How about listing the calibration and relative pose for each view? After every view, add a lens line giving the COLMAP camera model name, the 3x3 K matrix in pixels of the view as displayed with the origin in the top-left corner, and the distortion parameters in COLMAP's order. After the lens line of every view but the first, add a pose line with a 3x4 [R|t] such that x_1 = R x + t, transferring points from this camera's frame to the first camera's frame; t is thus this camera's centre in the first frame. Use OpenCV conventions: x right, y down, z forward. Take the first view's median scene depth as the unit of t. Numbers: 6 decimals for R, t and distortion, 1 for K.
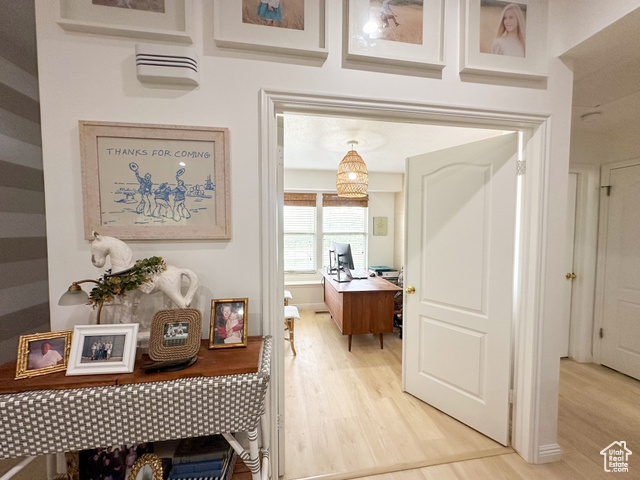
lens RADIAL K [[255.7, 0, 320.0], [0, 255.7, 240.0], [0, 0, 1]] dist [-0.000334, 0.000142]
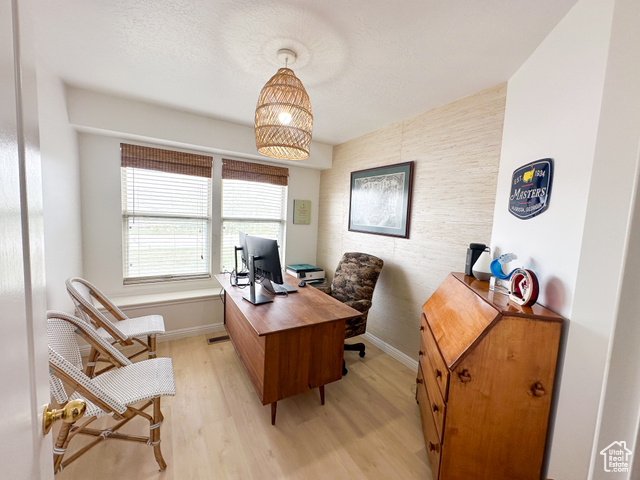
lens RADIAL K [[255.7, 0, 320.0], [0, 255.7, 240.0], [0, 0, 1]] dist [-0.000334, 0.000142]
pose [[0.924356, 0.008510, 0.381437, -0.008578], [-0.029165, 0.998402, 0.048403, -0.012361], [-0.380415, -0.055866, 0.923127, 0.347999]]
